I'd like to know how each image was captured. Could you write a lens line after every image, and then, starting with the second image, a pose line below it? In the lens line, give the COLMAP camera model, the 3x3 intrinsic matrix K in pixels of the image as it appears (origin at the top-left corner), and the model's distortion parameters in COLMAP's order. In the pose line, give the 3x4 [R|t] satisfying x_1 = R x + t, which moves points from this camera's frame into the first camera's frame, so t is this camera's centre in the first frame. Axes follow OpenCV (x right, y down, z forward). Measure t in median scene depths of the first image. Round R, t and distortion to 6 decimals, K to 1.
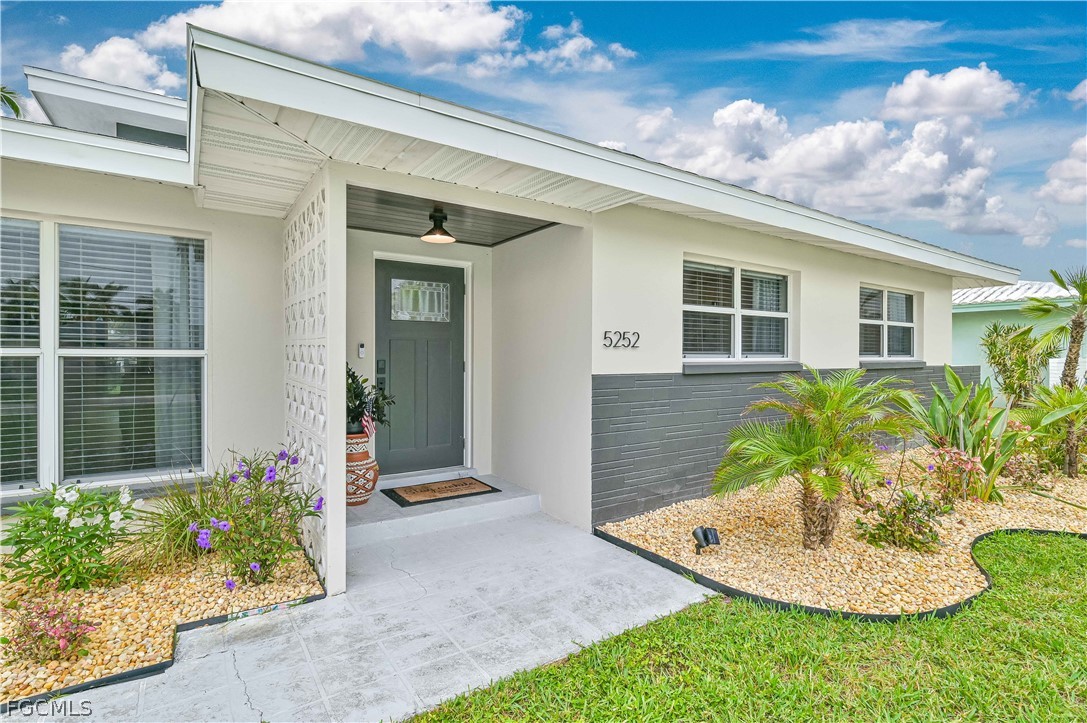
lens RADIAL K [[527.3, 0, 543.5], [0, 527.3, 361.5], [0, 0, 1]] dist [-0.000003, 0.000596]
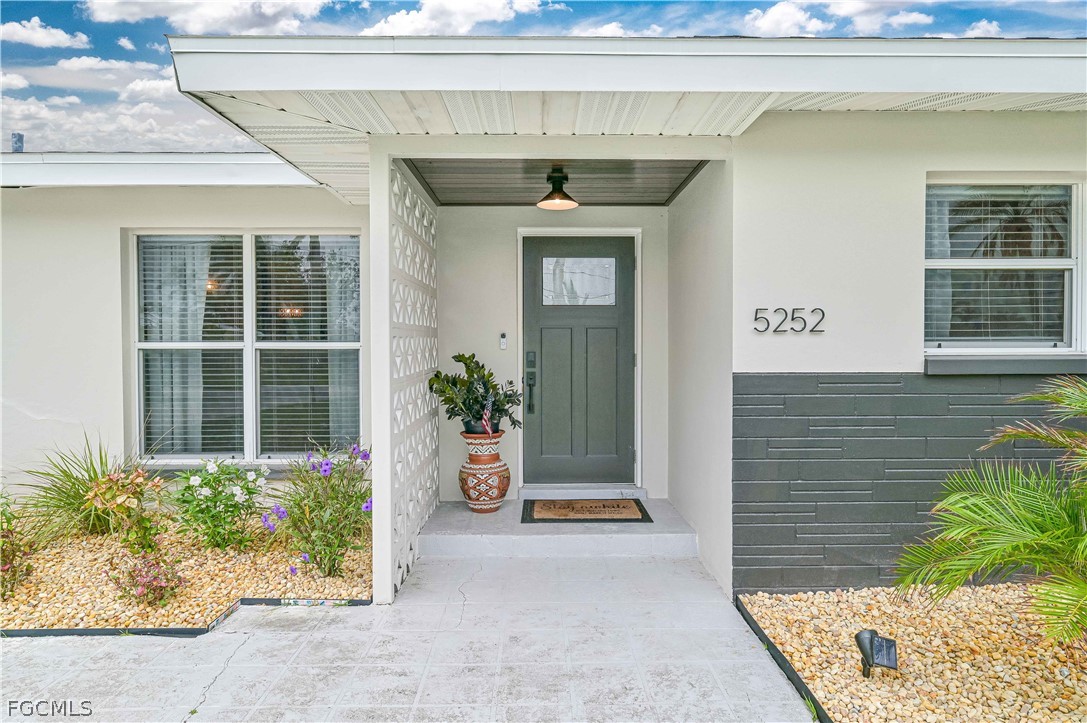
lens RADIAL K [[613.5, 0, 543.5], [0, 613.5, 361.5], [0, 0, 1]] dist [0.000992, -0.000230]
pose [[0.833305, 0.007960, -0.552756, 0.315149], [-0.001317, 0.999922, 0.012414, 0.000572], [0.552812, -0.009617, 0.833251, 0.187617]]
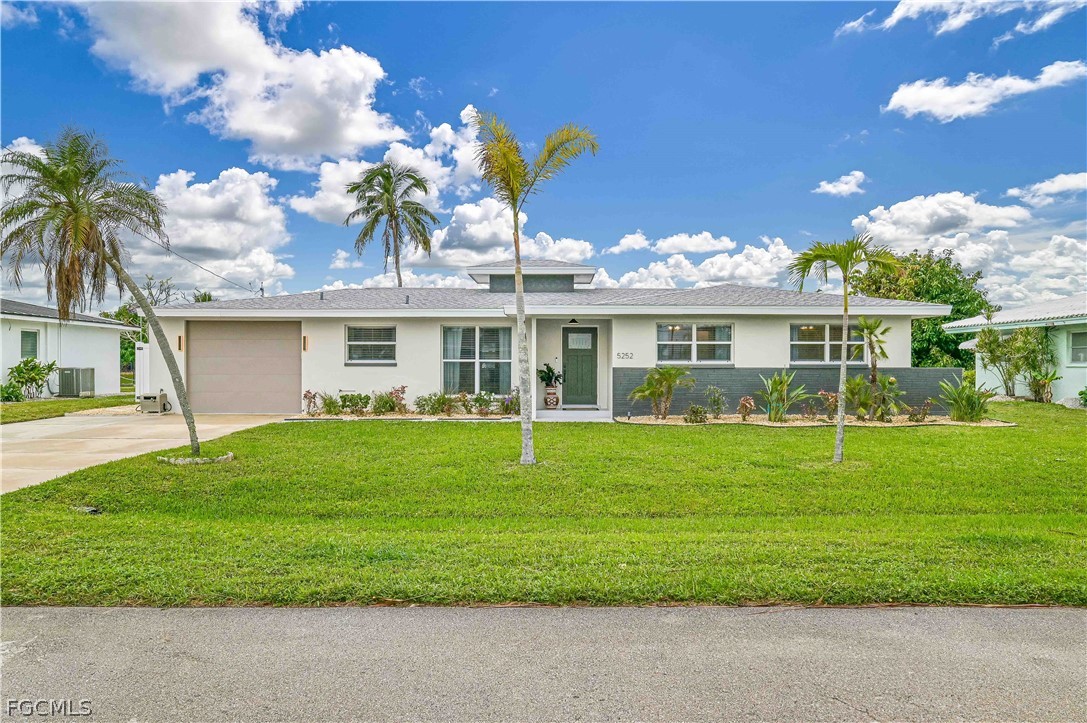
lens RADIAL K [[807.5, 0, 543.5], [0, 807.5, 361.5], [0, 0, 1]] dist [-0.001807, -0.000037]
pose [[0.823285, -0.004171, -0.567613, 2.356639], [-0.006565, 0.999836, -0.016870, 0.071438], [0.567591, 0.017615, 0.823122, -3.008526]]
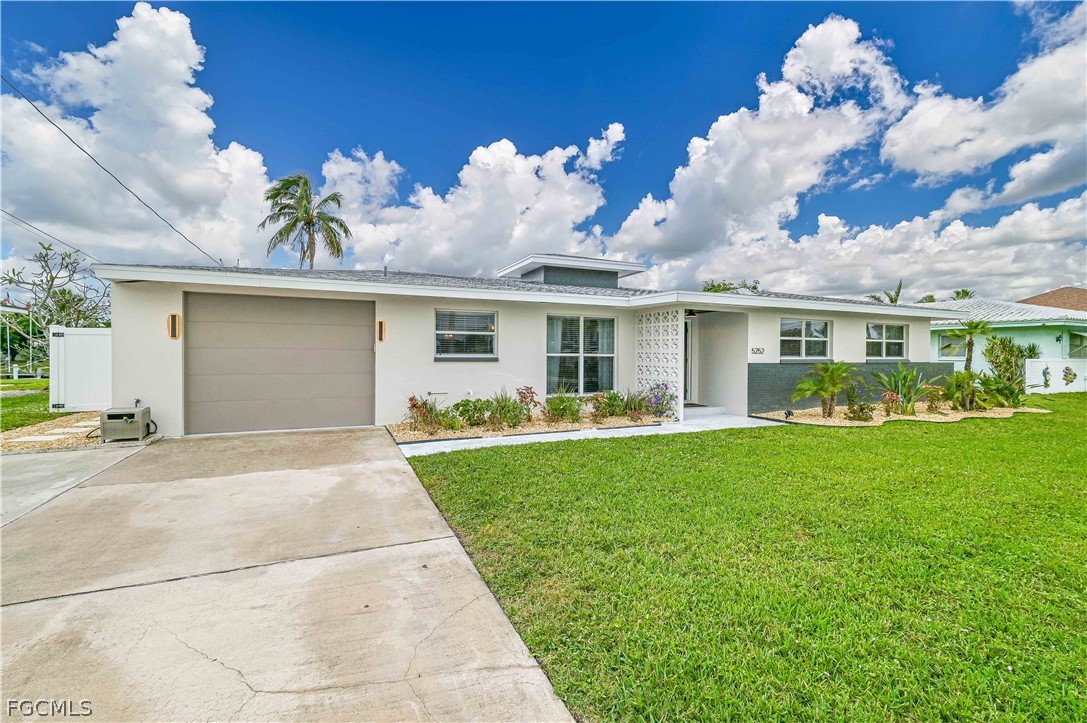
lens RADIAL K [[471.7, 0, 543.5], [0, 471.7, 361.5], [0, 0, 1]] dist [-0.000078, 0.000011]
pose [[0.983444, 0.005717, -0.181122, -0.538647], [-0.004999, 0.999978, 0.004416, 0.010224], [0.181143, -0.003437, 0.983451, -1.751052]]
